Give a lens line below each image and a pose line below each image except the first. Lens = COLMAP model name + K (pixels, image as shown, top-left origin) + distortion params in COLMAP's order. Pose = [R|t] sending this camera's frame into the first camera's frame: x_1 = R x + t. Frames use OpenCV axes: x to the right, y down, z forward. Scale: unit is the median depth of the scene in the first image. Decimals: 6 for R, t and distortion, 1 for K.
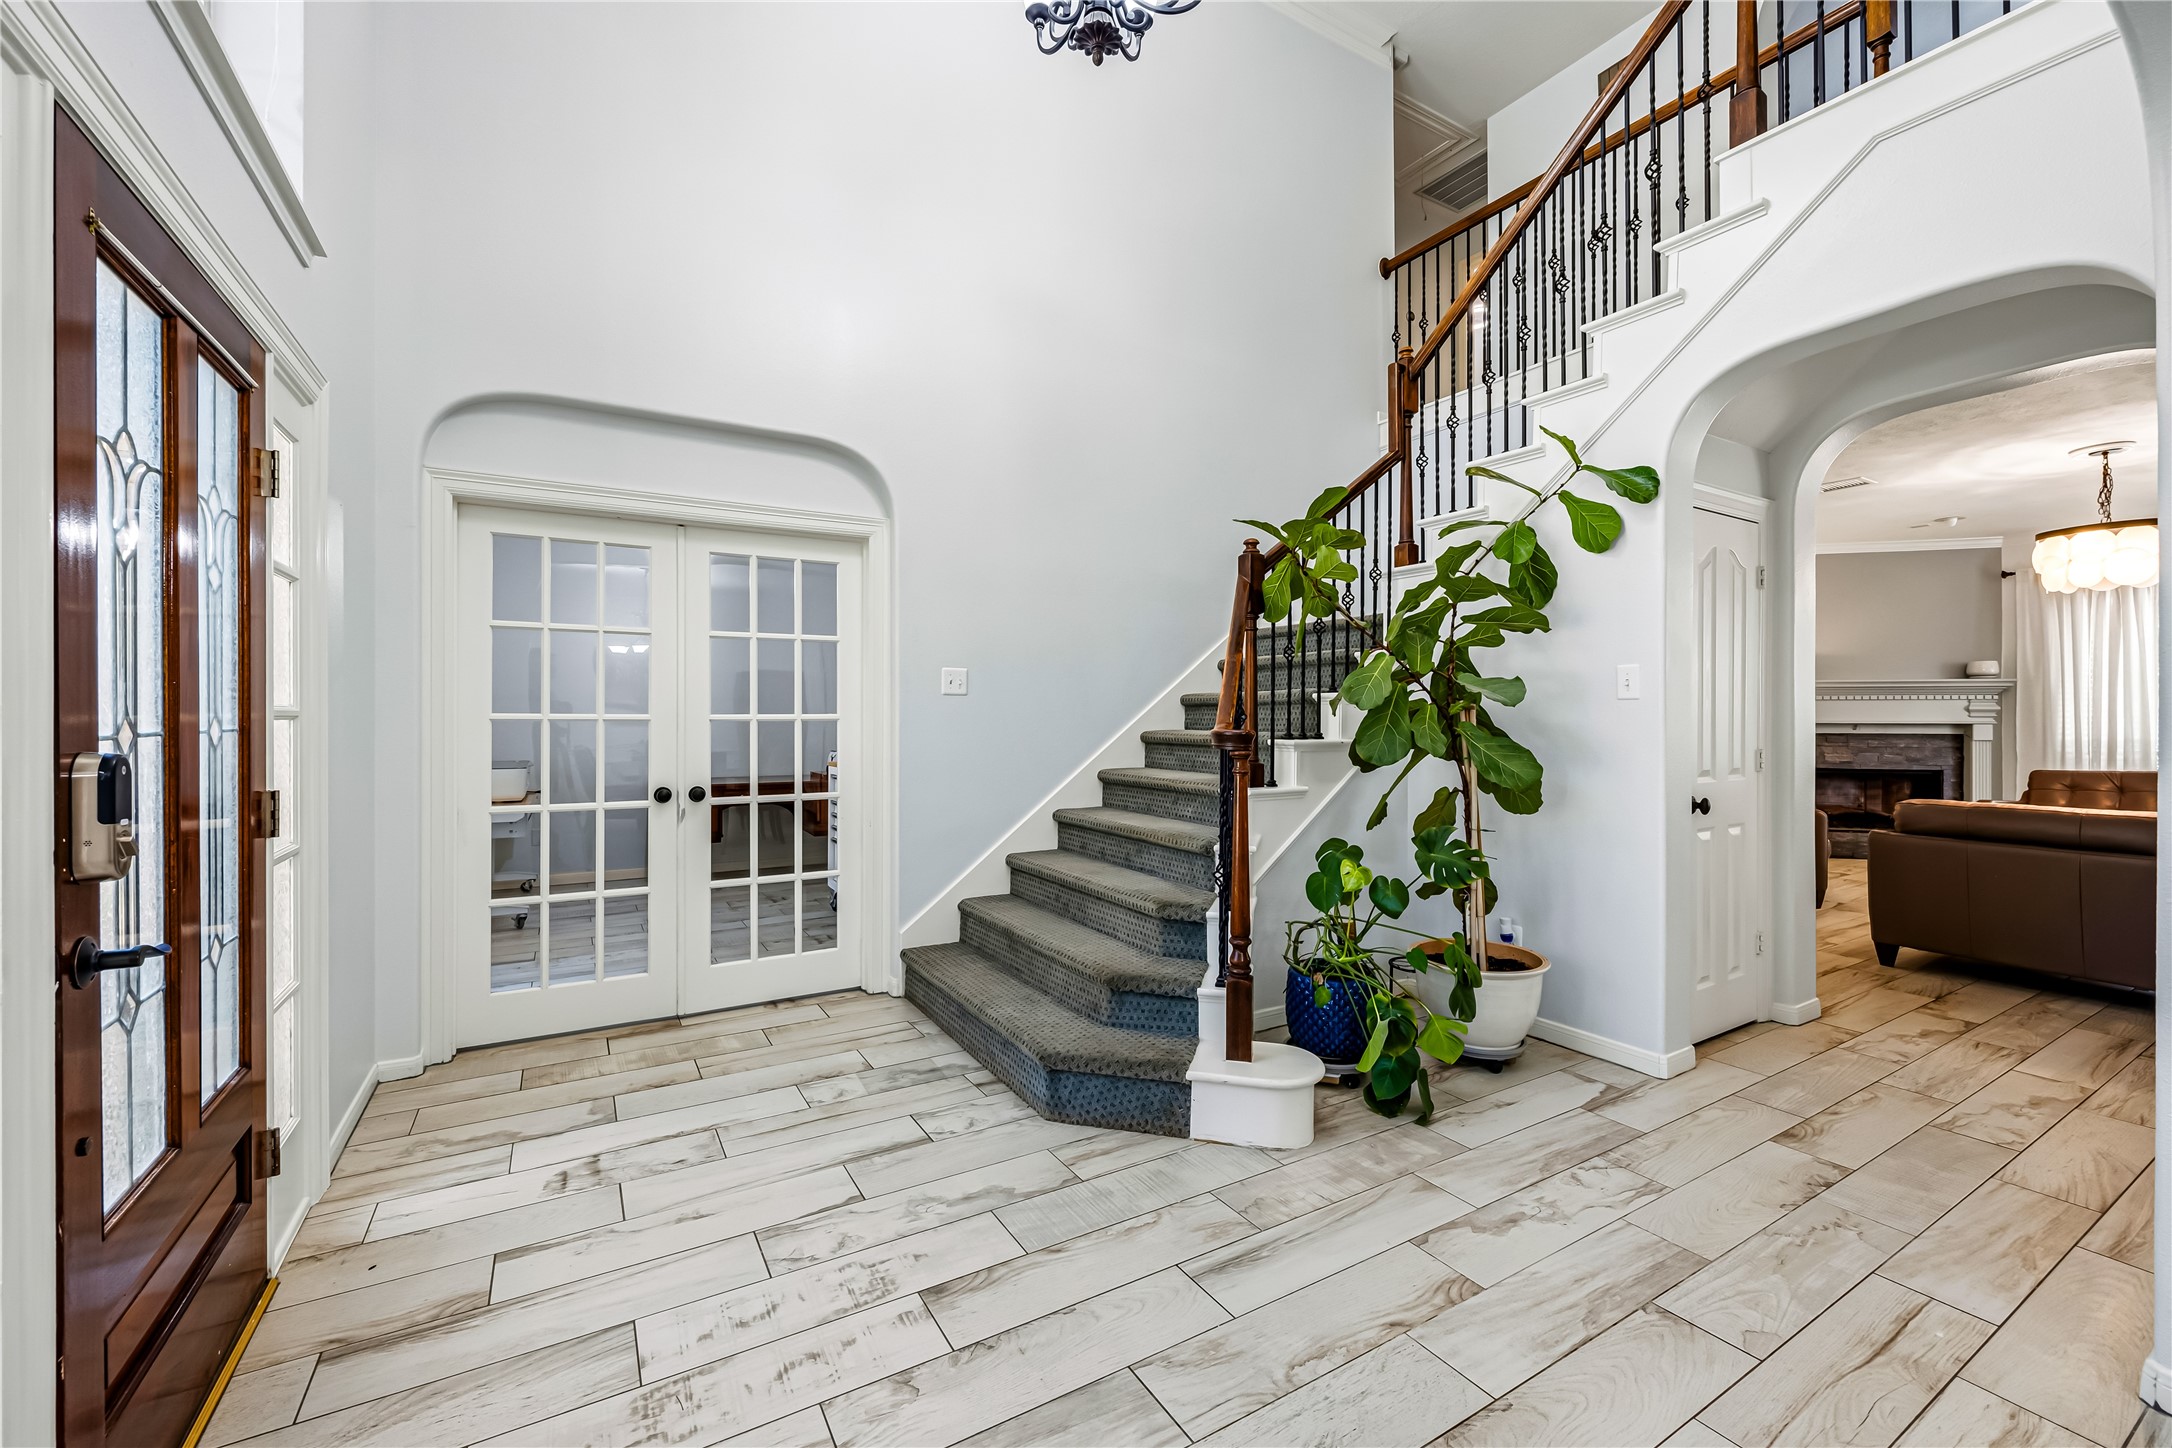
lens RADIAL K [[870.1, 0, 1086.0], [0, 870.1, 712.6], [0, 0, 1]] dist [-0.001178, 0.000472]
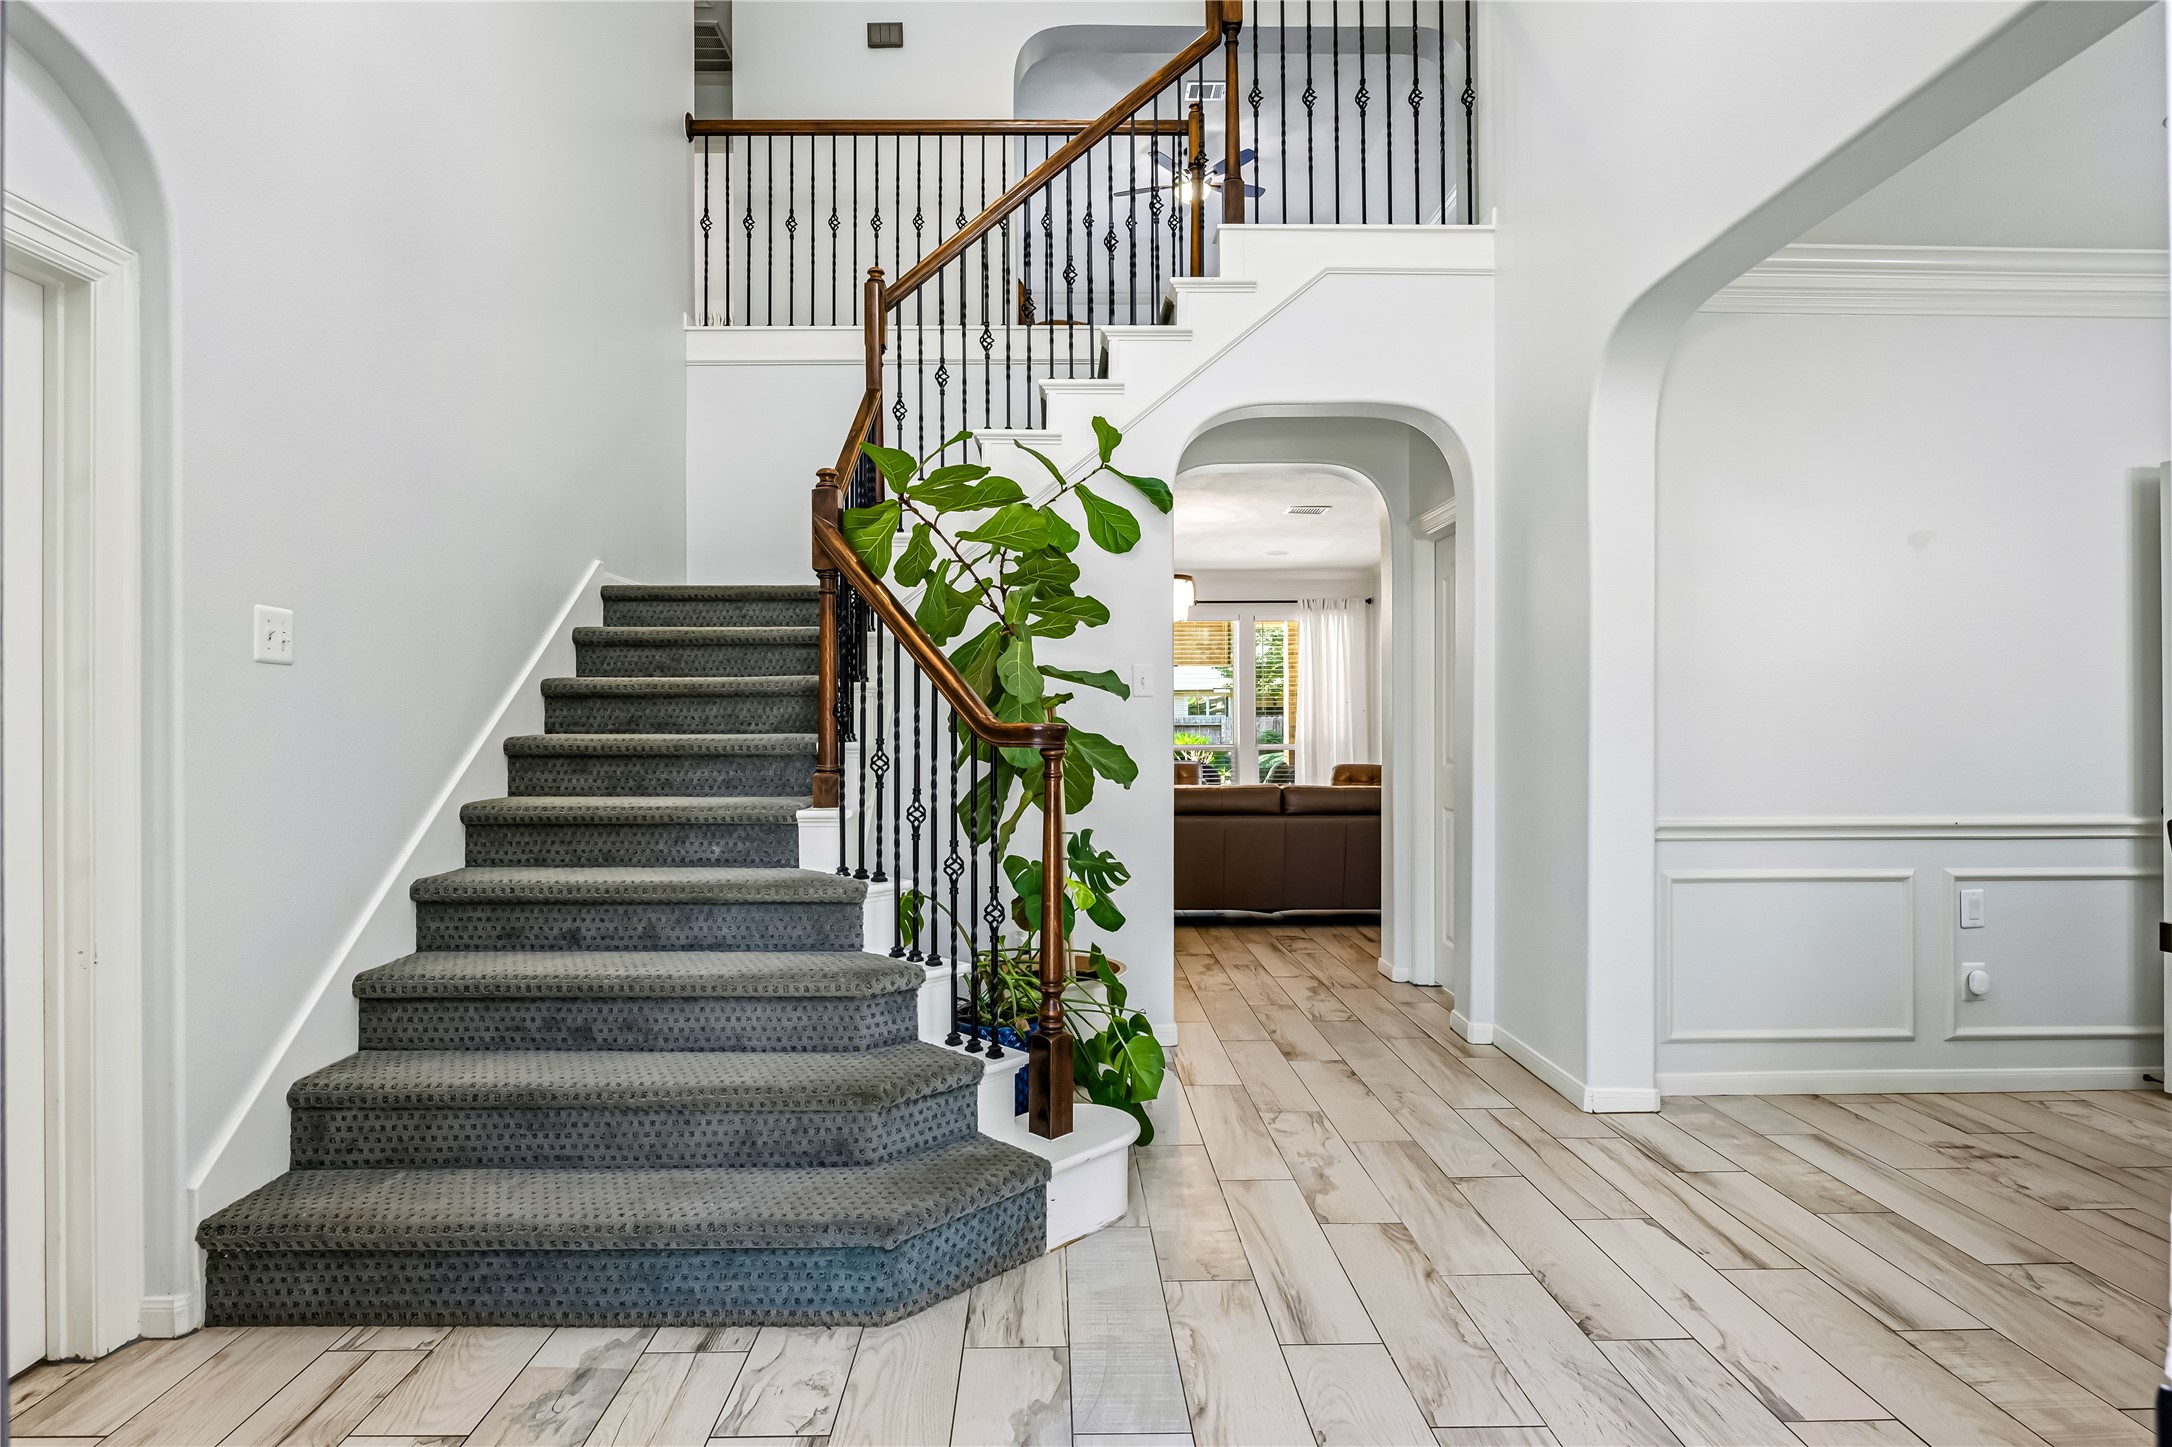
lens RADIAL K [[1118.2, 0, 1077.4], [0, 1118.2, 724.7], [0, 0, 1]] dist [-0.007215, 0.000174]
pose [[0.499857, -0.001918, 0.866106, -0.633363], [-0.001768, 0.999993, 0.003235, 0.015259], [-0.866106, -0.003148, 0.499851, 0.420568]]
